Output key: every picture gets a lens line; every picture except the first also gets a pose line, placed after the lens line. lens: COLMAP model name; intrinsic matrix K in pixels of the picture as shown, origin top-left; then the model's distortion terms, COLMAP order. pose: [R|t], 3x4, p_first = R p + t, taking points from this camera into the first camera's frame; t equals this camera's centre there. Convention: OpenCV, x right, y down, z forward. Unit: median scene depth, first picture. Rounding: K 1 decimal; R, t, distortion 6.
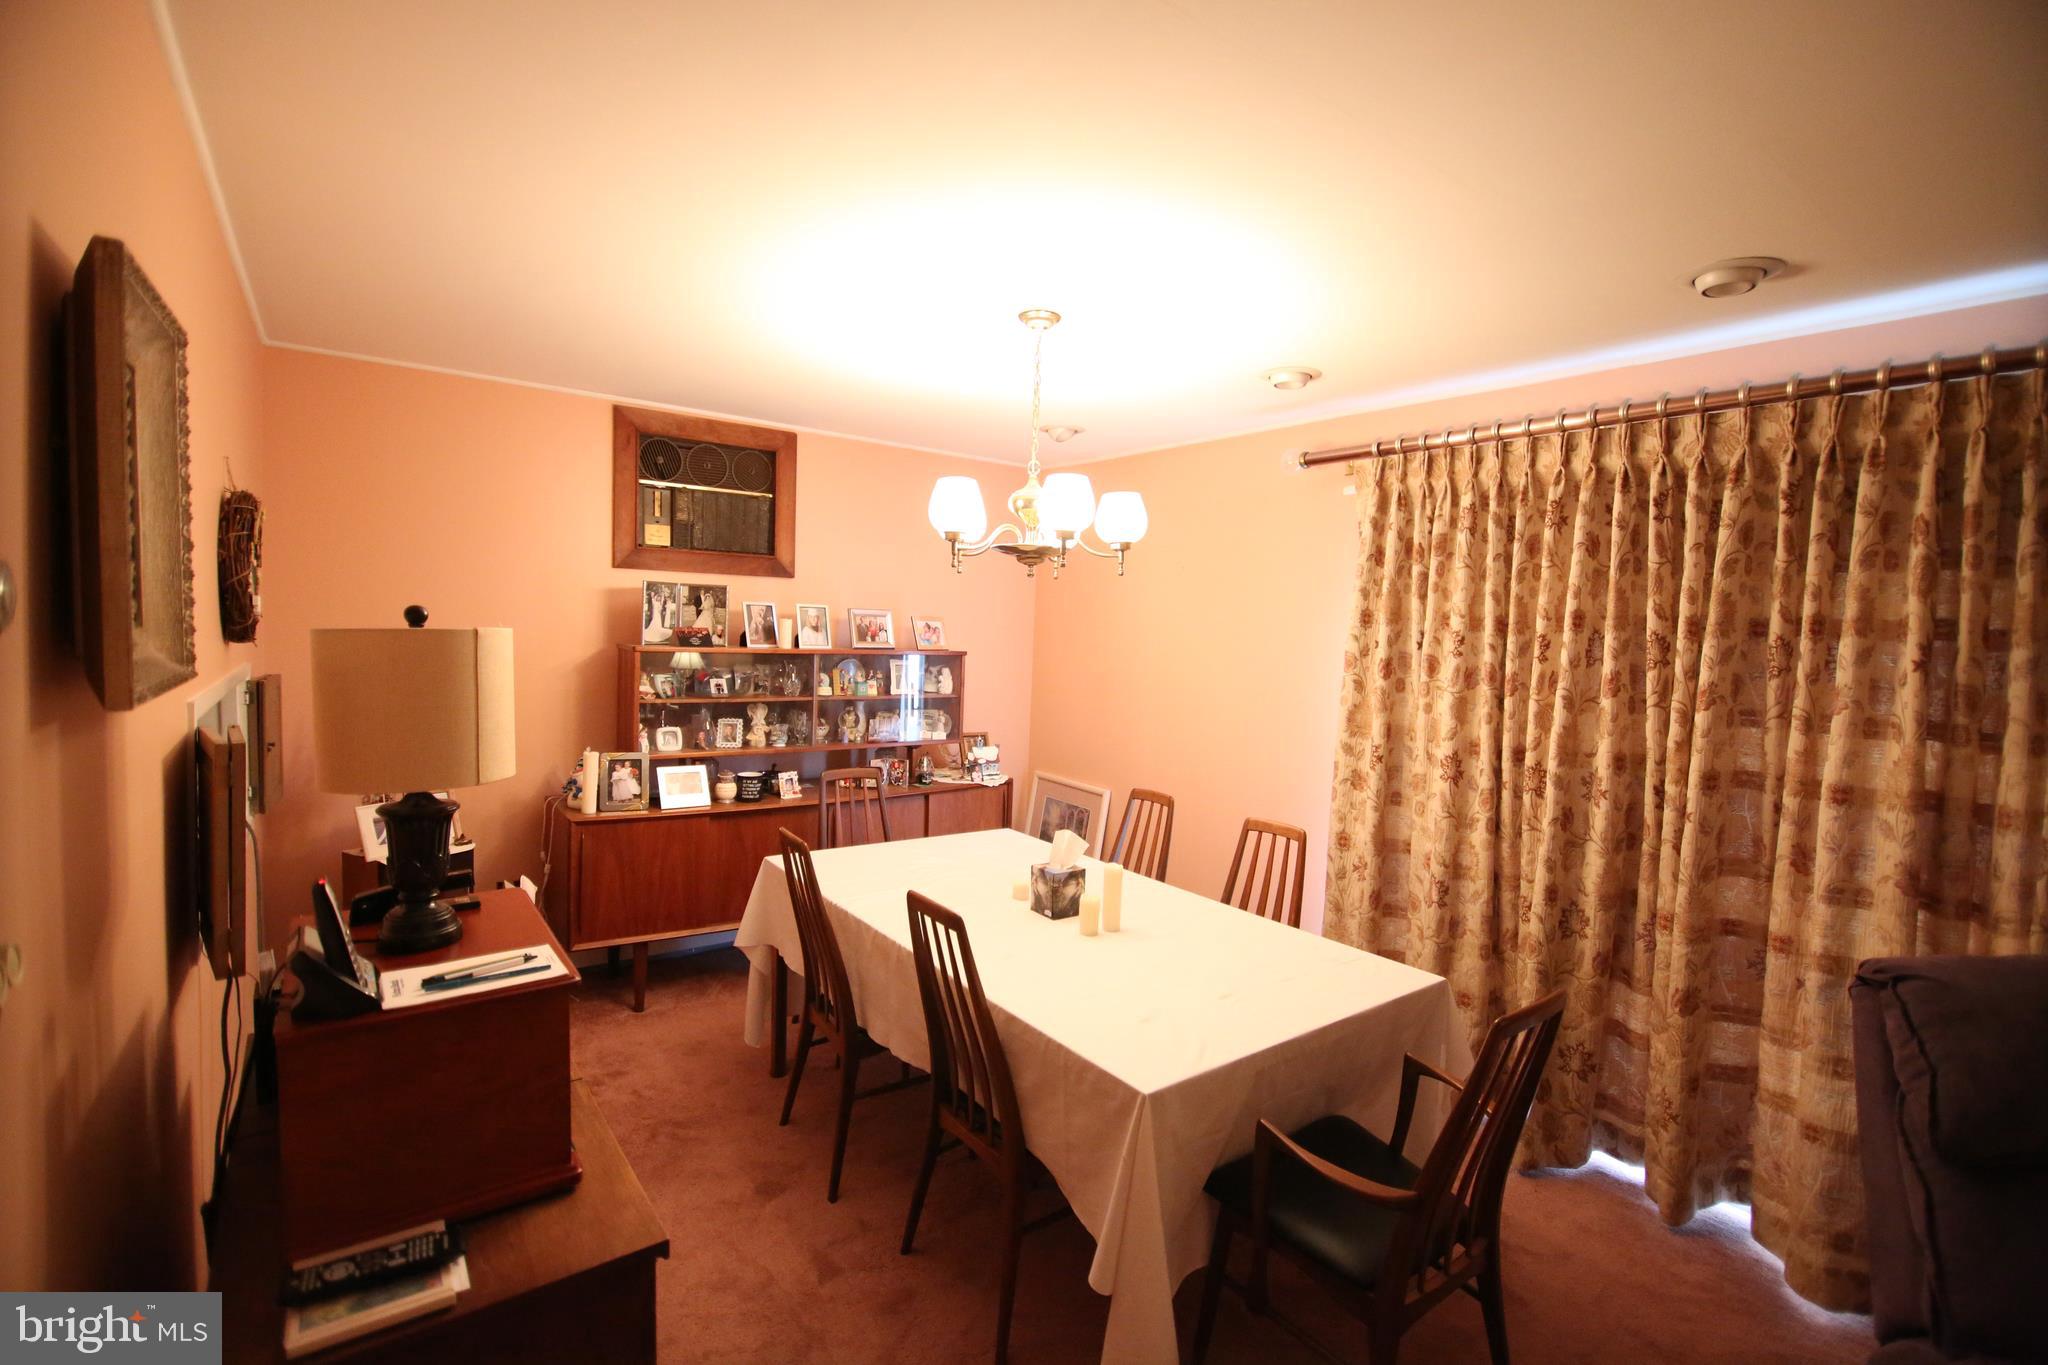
lens RADIAL K [[912.7, 0, 1026.2], [0, 912.7, 680.4], [0, 0, 1]] dist [-0.004611, -0.007933]
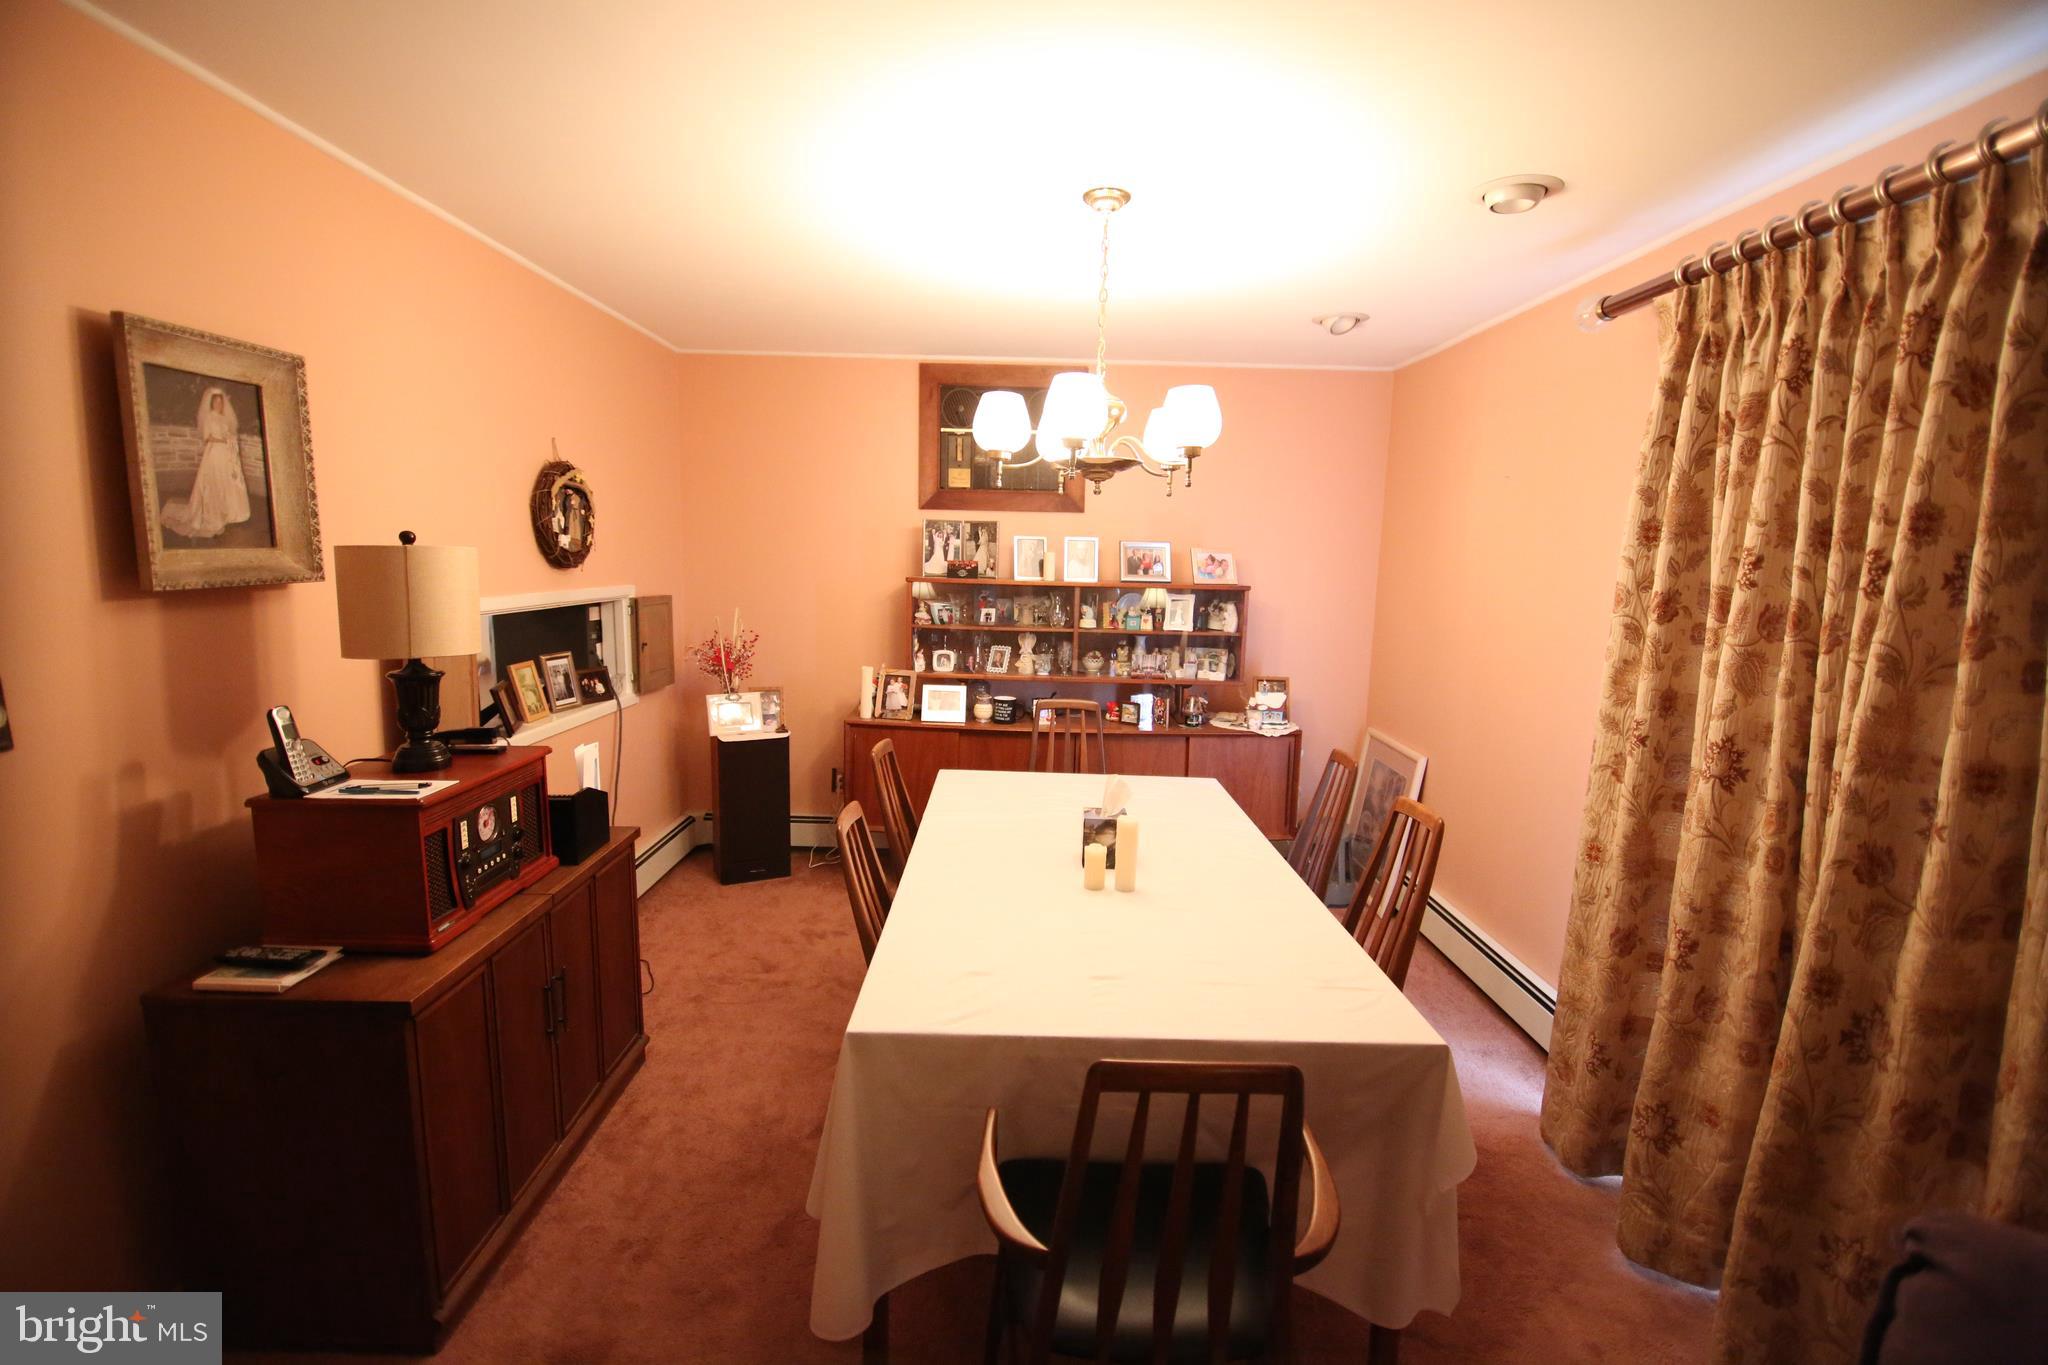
lens RADIAL K [[912.7, 0, 1026.2], [0, 912.7, 680.4], [0, 0, 1]] dist [-0.004611, -0.007933]
pose [[0.805750, 0.066025, -0.588563, 0.381301], [-0.031691, 0.997149, 0.068474, 0.008850], [0.591407, -0.036521, 0.805546, 0.168459]]
